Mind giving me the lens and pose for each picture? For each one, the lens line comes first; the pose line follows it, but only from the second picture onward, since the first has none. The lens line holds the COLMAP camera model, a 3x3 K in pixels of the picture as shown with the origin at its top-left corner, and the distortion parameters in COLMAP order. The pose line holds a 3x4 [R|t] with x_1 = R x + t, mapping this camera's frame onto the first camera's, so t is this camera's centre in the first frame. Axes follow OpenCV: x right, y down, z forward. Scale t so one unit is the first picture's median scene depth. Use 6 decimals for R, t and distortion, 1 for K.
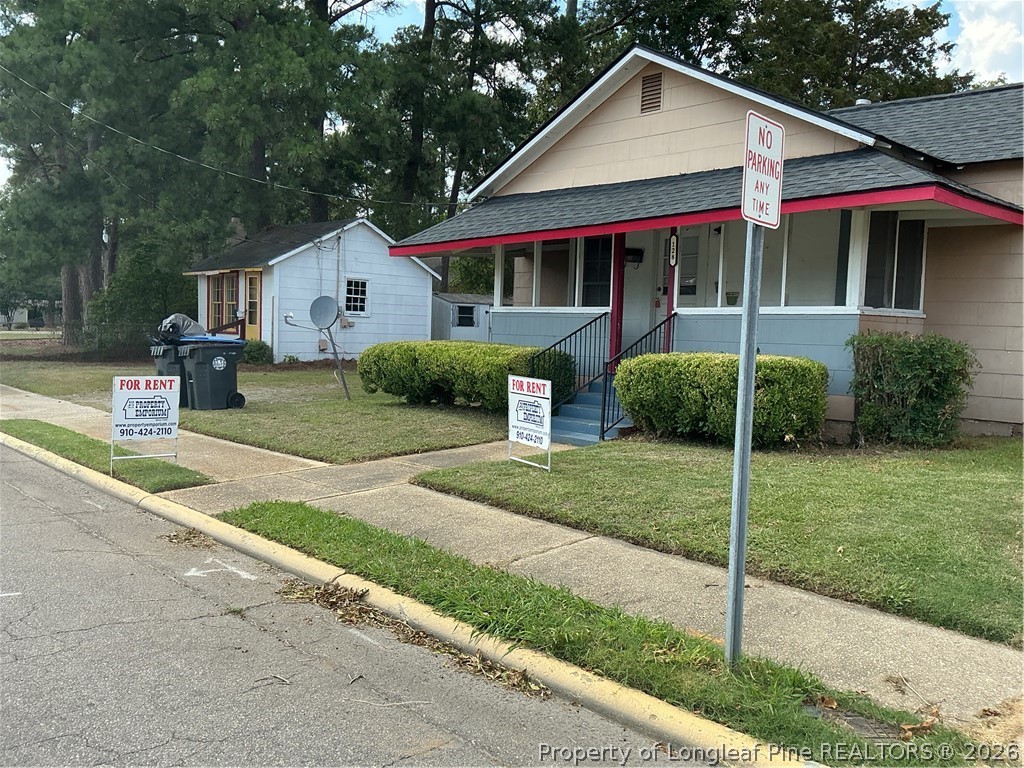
lens RADIAL K [[854.8, 0, 512.0], [0, 854.8, 384.0], [0, 0, 1]] dist [0.138362, -0.274809]
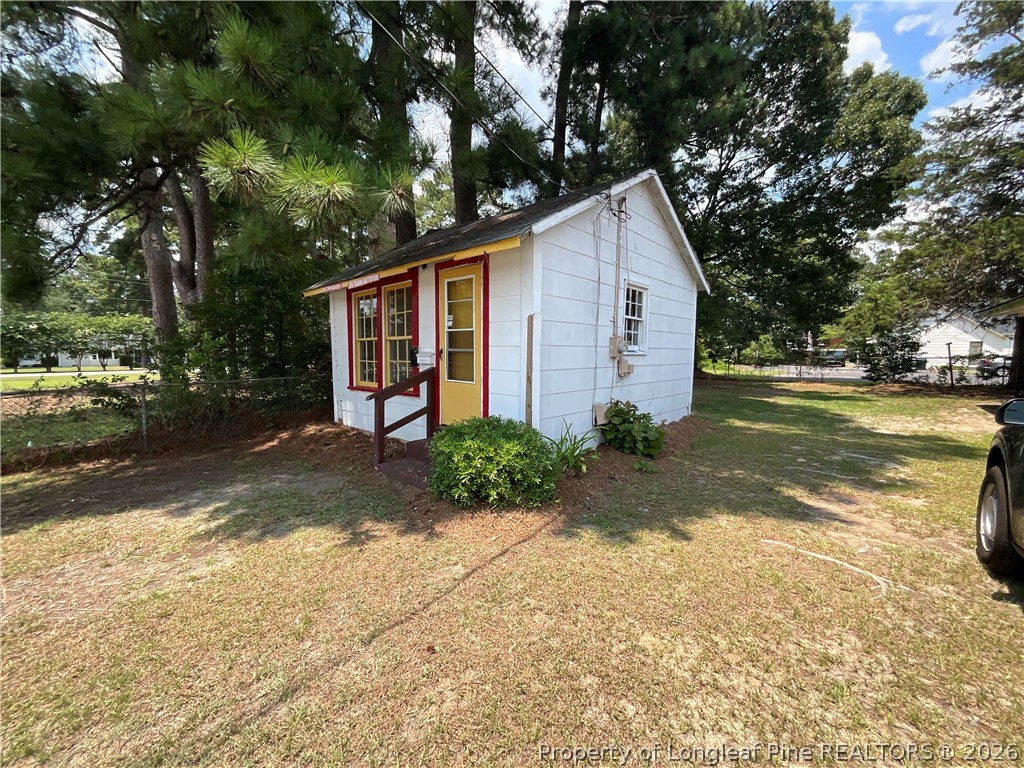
lens RADIAL K [[415.8, 0, 511.0], [0, 415.8, 387.9], [0, 0, 1]] dist [-0.000766, -0.000200]
pose [[0.994874, -0.041123, 0.092380, -0.287256], [0.039370, 0.999010, 0.020723, -0.067011], [-0.093141, -0.016980, 0.995508, 0.753167]]
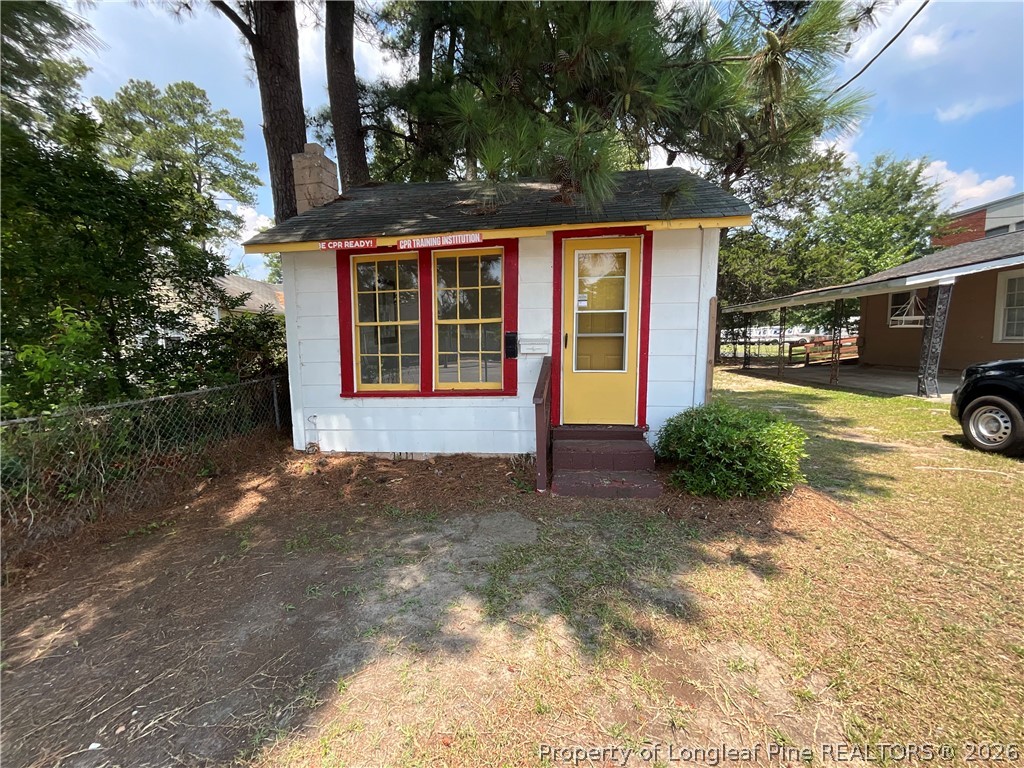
lens RADIAL K [[415.8, 0, 511.0], [0, 415.8, 387.9], [0, 0, 1]] dist [-0.000766, -0.000200]
pose [[0.748239, -0.117052, 0.653022, -0.451284], [0.086553, 0.993123, 0.078841, -0.078186], [-0.657759, -0.002471, 0.753224, 0.859397]]
